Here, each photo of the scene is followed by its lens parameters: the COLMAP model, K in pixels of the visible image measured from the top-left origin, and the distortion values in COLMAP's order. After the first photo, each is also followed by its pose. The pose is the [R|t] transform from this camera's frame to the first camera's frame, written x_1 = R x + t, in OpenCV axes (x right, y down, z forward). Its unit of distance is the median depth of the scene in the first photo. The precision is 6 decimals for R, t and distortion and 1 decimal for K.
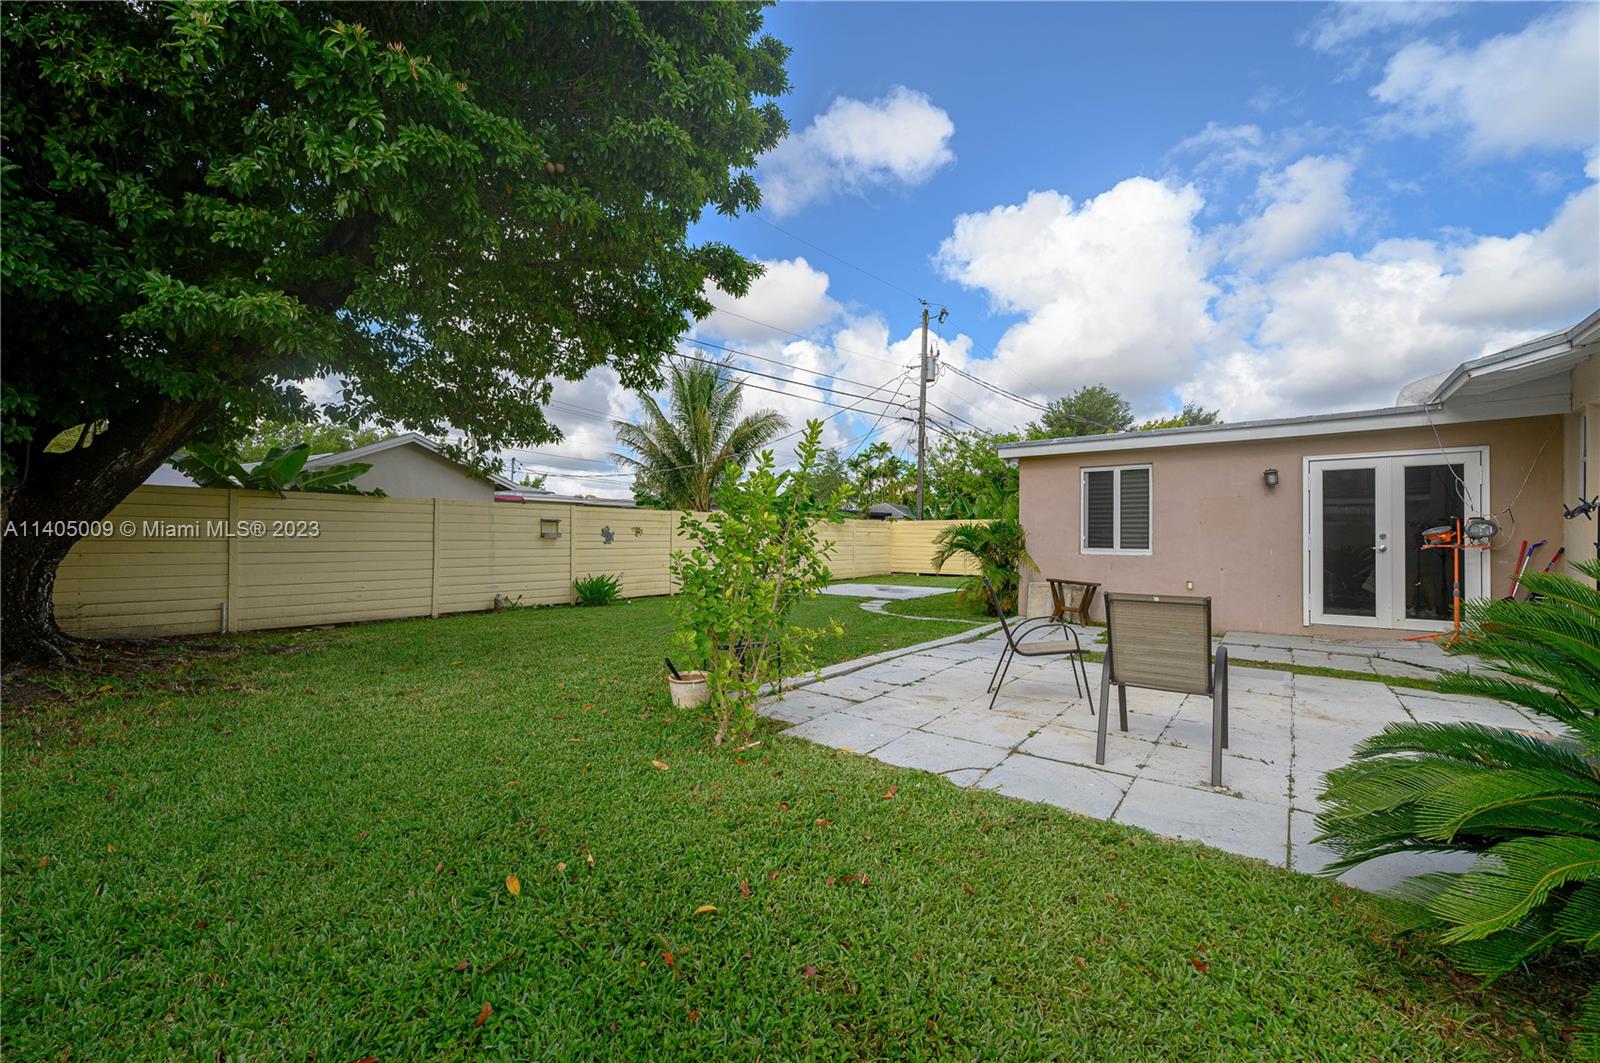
lens RADIAL K [[628.9, 0, 800.0], [0, 628.9, 531.5], [0, 0, 1]] dist [0.001171, -0.000032]
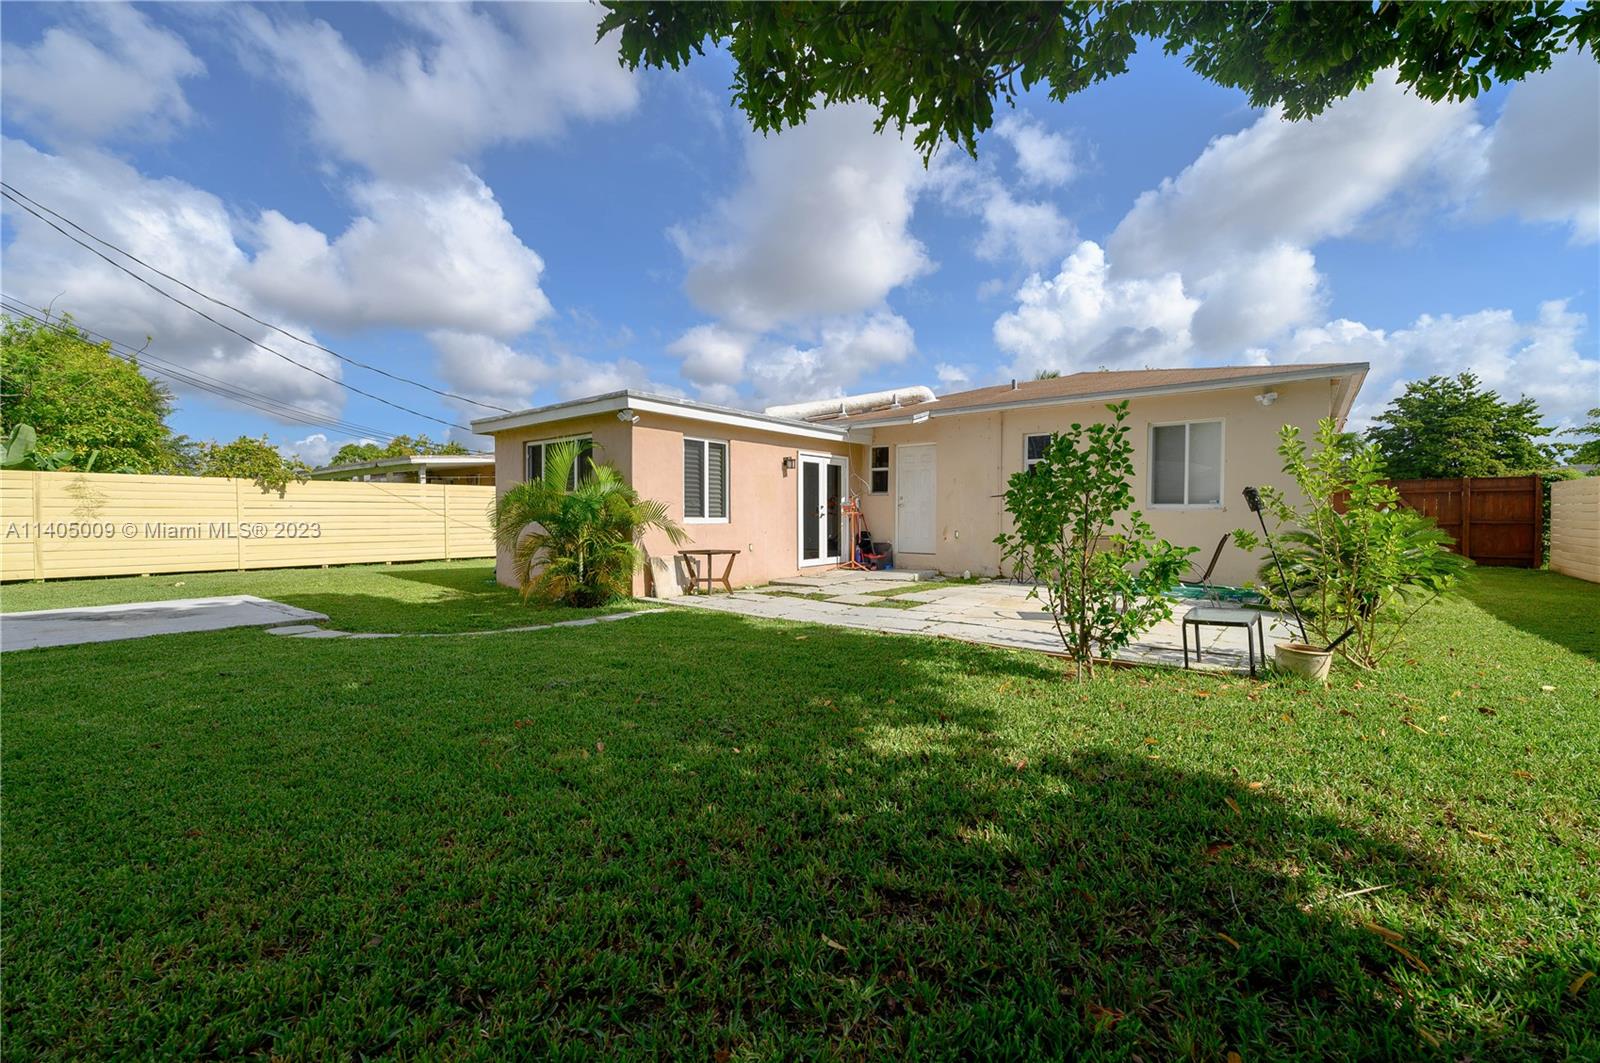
lens RADIAL K [[638.4, 0, 800.0], [0, 638.4, 531.5], [0, 0, 1]] dist [0.000754, 0.000006]
pose [[0.012580, -0.031632, 0.999420, -0.529929], [-0.011897, 0.999424, 0.031782, 0.014722], [-0.999850, -0.012289, 0.012196, 0.811062]]
